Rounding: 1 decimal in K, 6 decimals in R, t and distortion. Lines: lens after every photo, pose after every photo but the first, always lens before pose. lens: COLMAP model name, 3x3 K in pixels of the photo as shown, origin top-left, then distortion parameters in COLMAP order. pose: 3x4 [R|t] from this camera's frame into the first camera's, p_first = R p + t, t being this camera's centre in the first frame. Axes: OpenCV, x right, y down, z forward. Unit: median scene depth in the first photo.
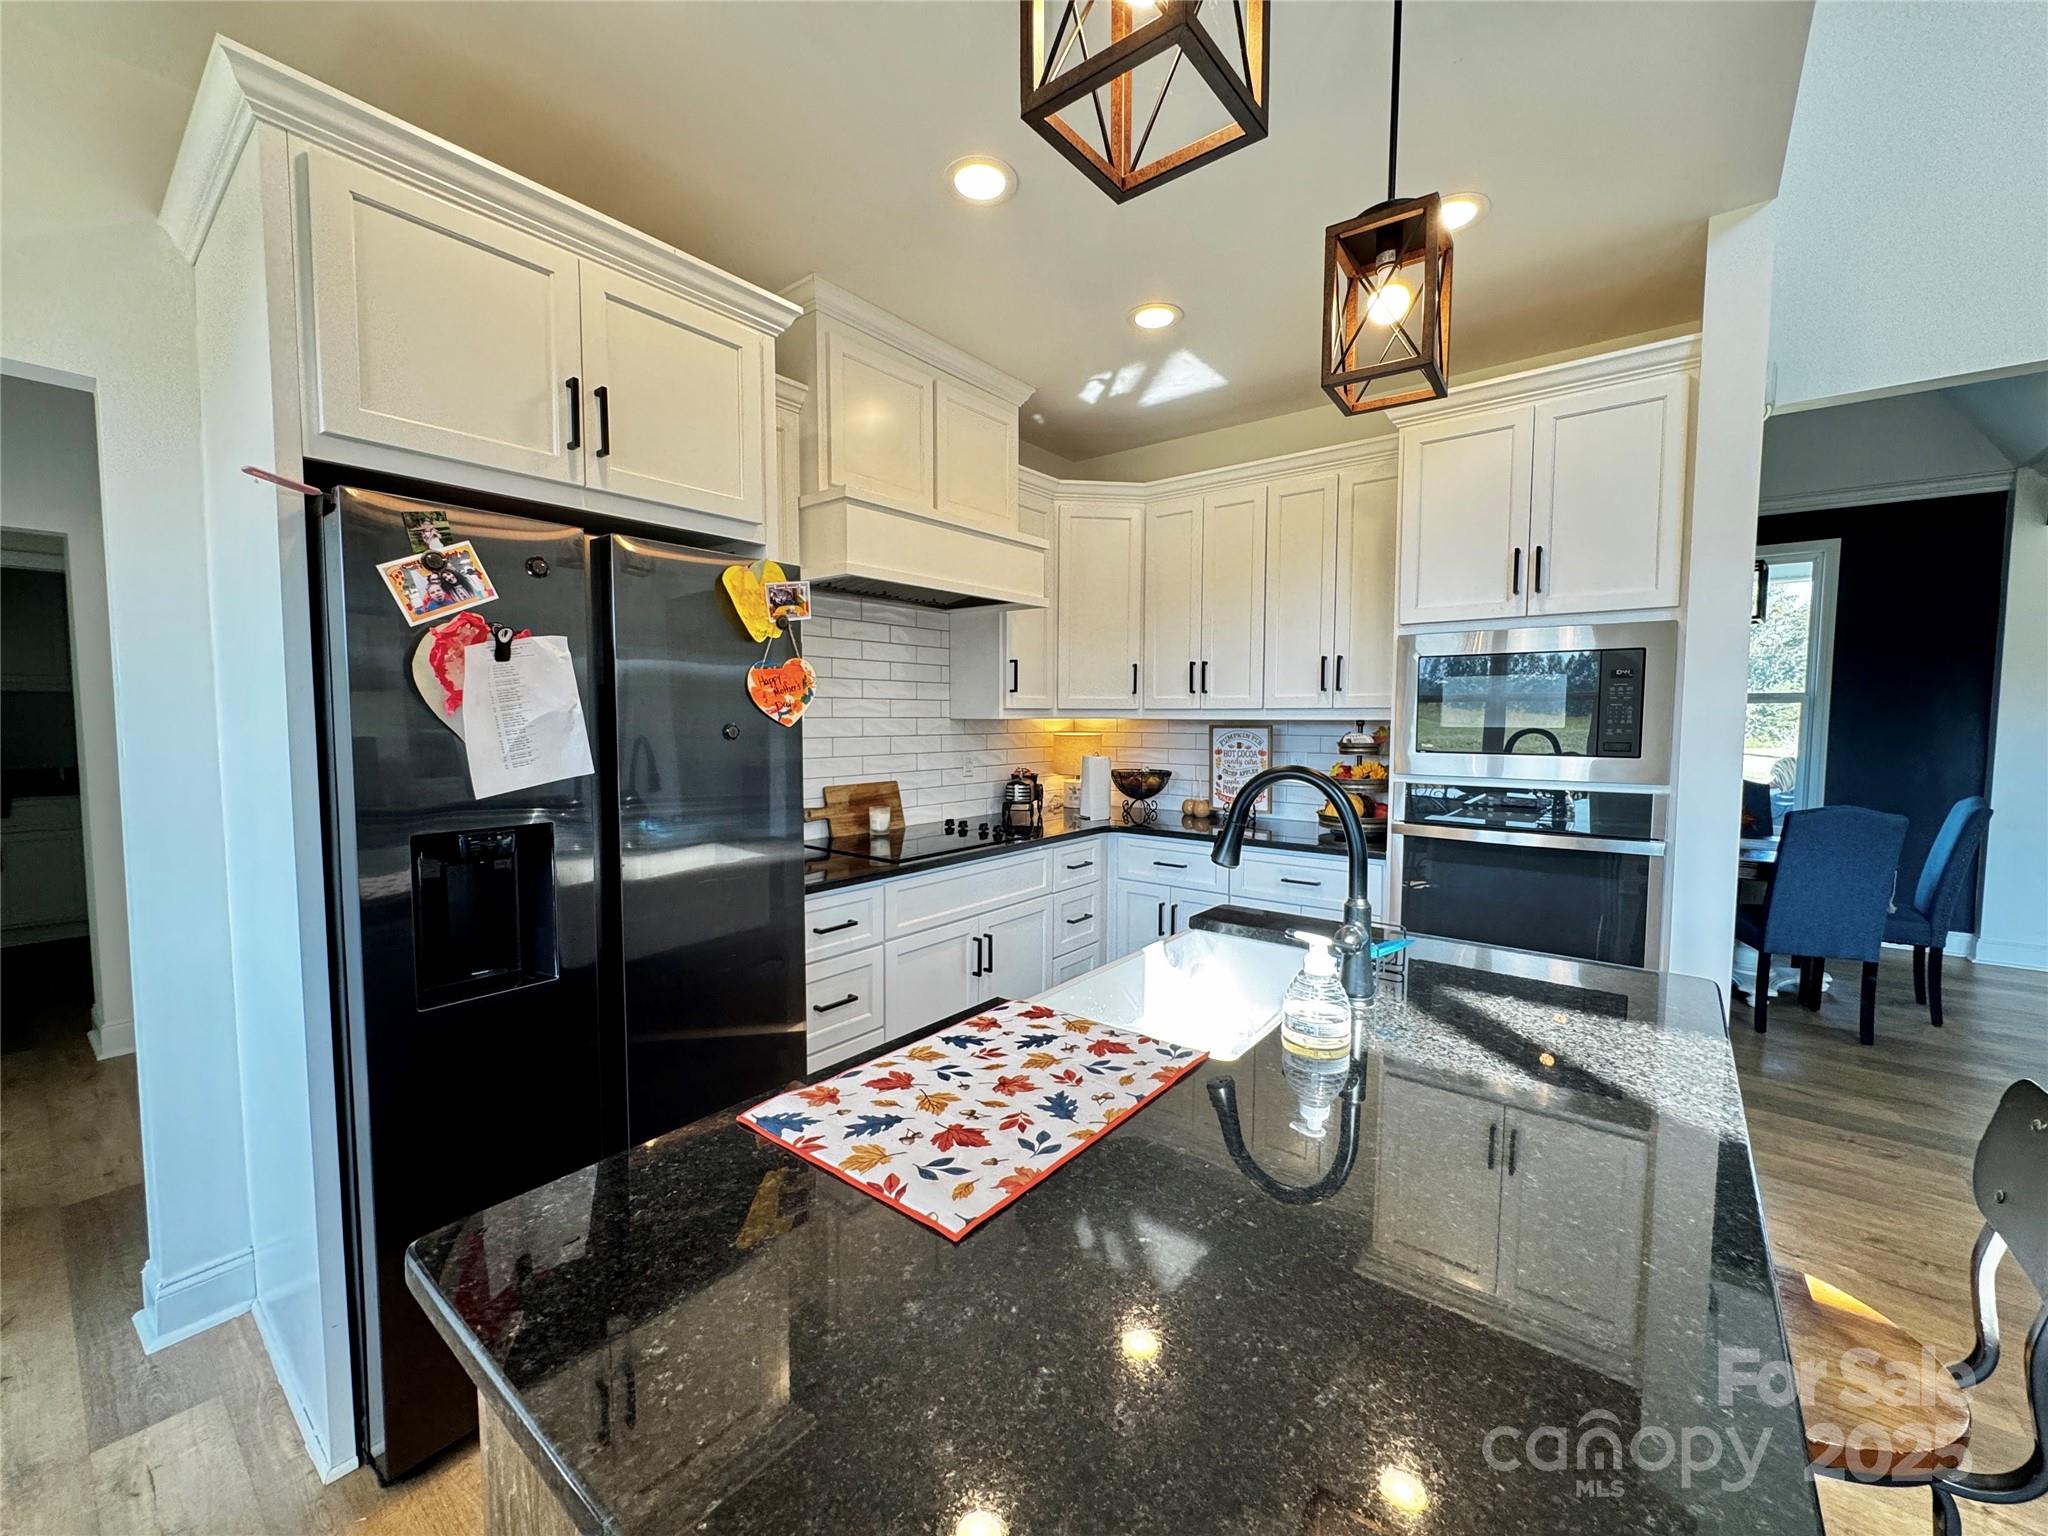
lens RADIAL K [[820.7, 0, 1023.8], [0, 820.7, 768.5], [0, 0, 1]] dist [-0.002058, 0.000377]
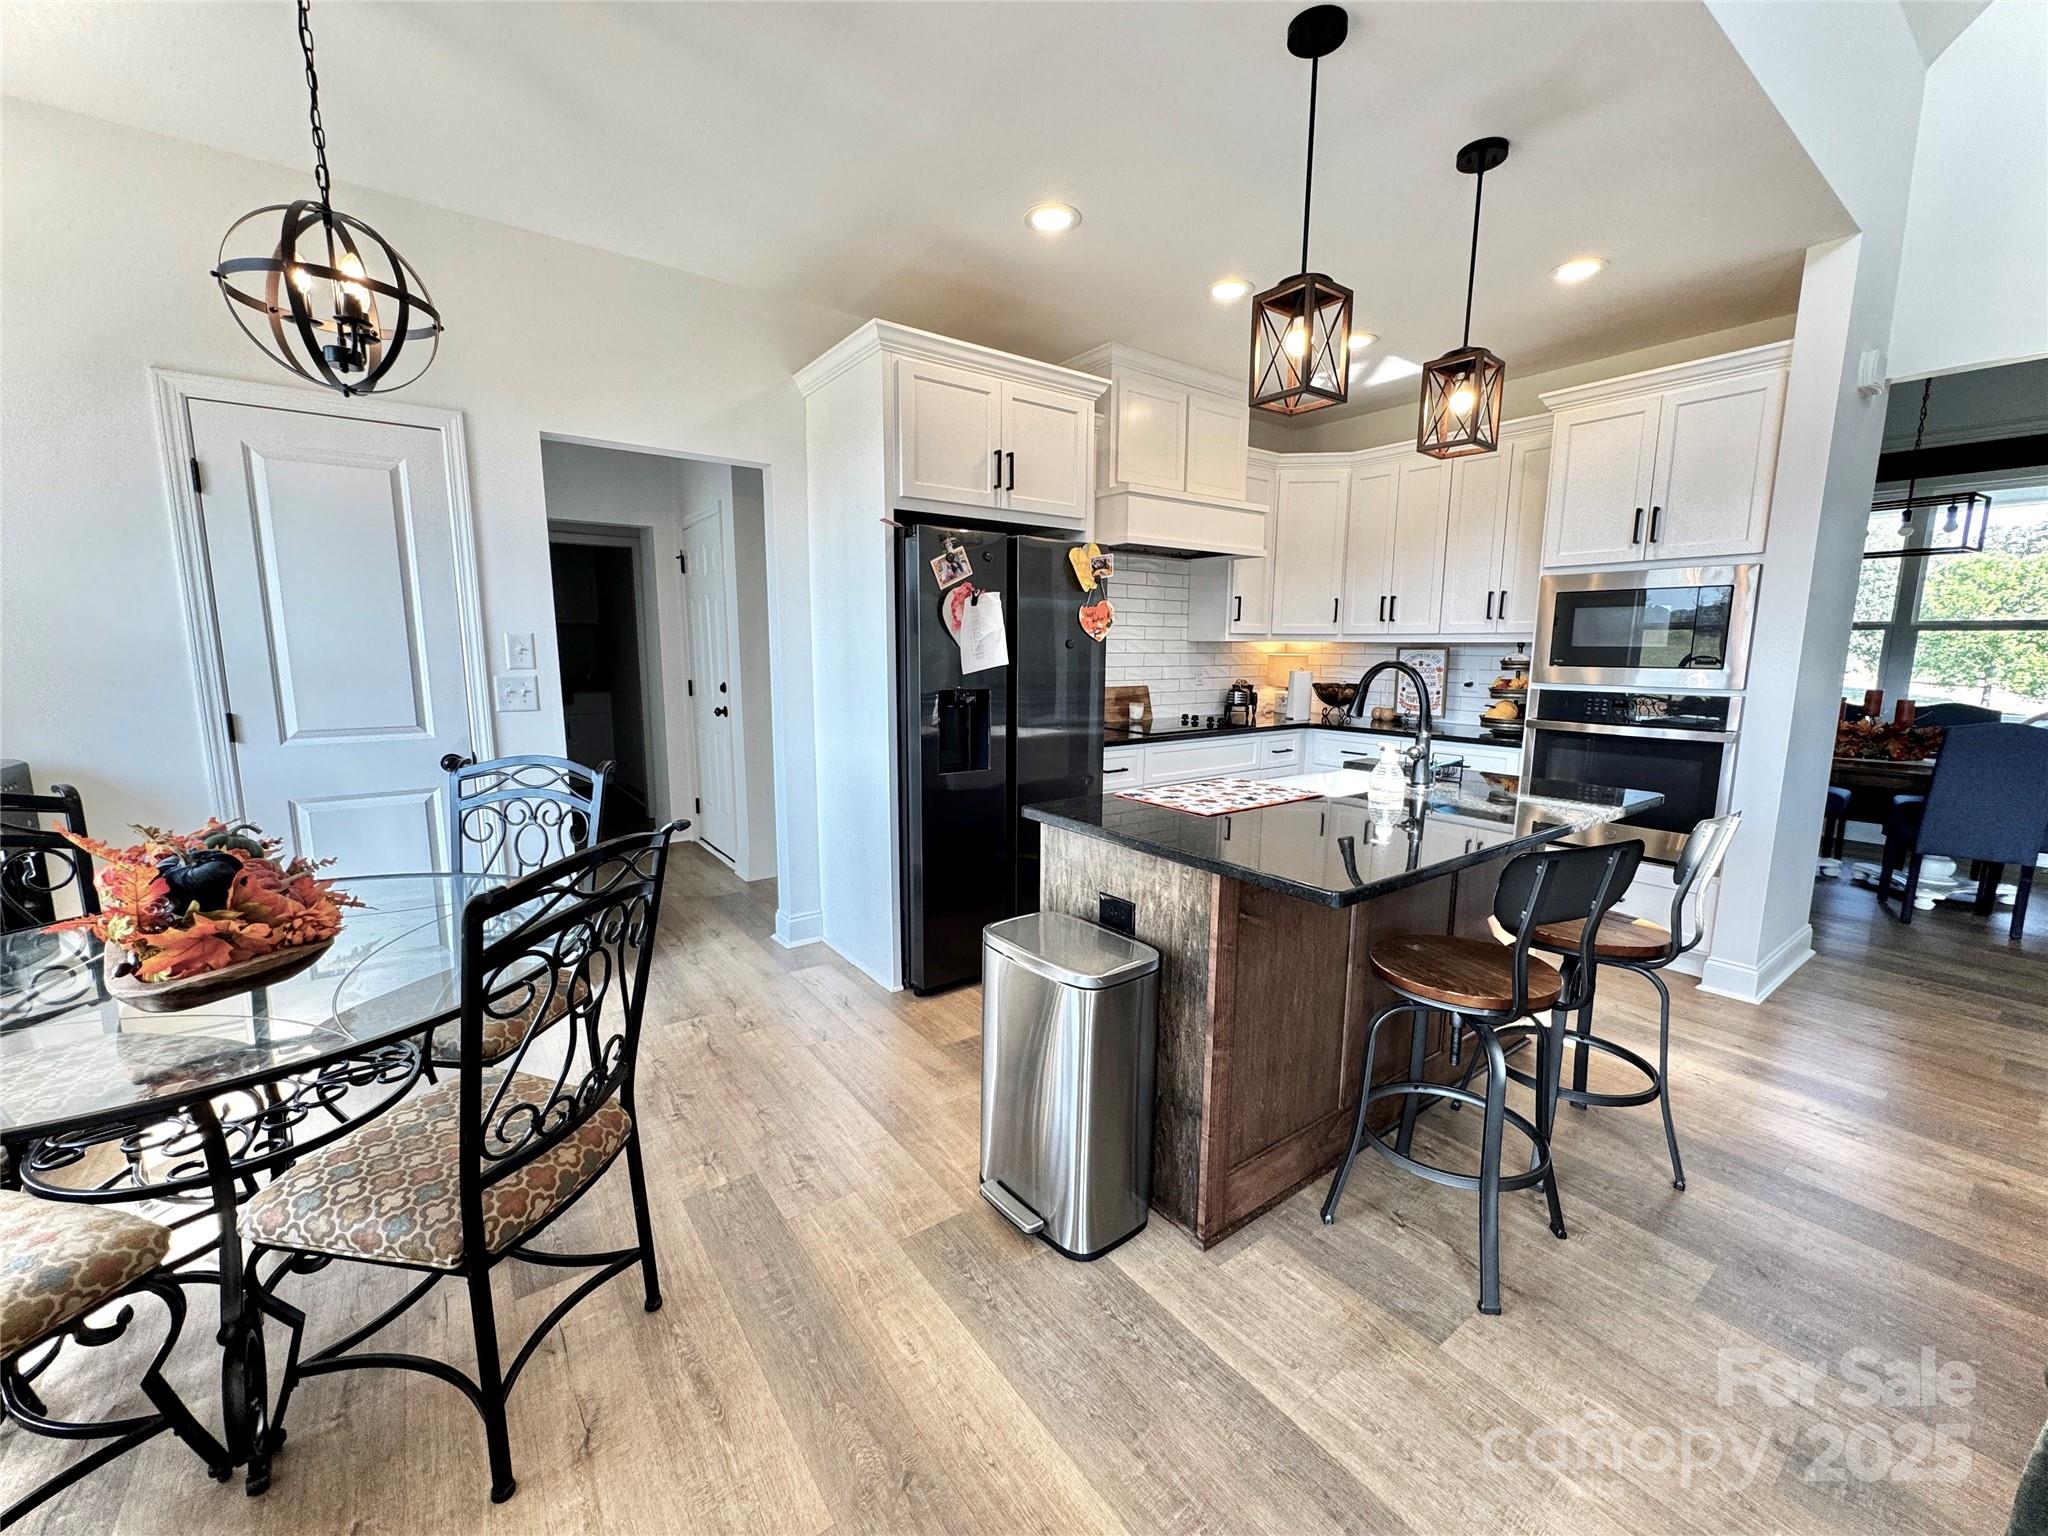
lens RADIAL K [[820.7, 0, 1023.8], [0, 820.7, 768.5], [0, 0, 1]] dist [-0.002058, 0.000377]
pose [[0.965399, 0.043022, -0.257205, 0.008027], [-0.021384, 0.996036, 0.086340, 0.049573], [0.259900, -0.077853, 0.962492, -0.511958]]
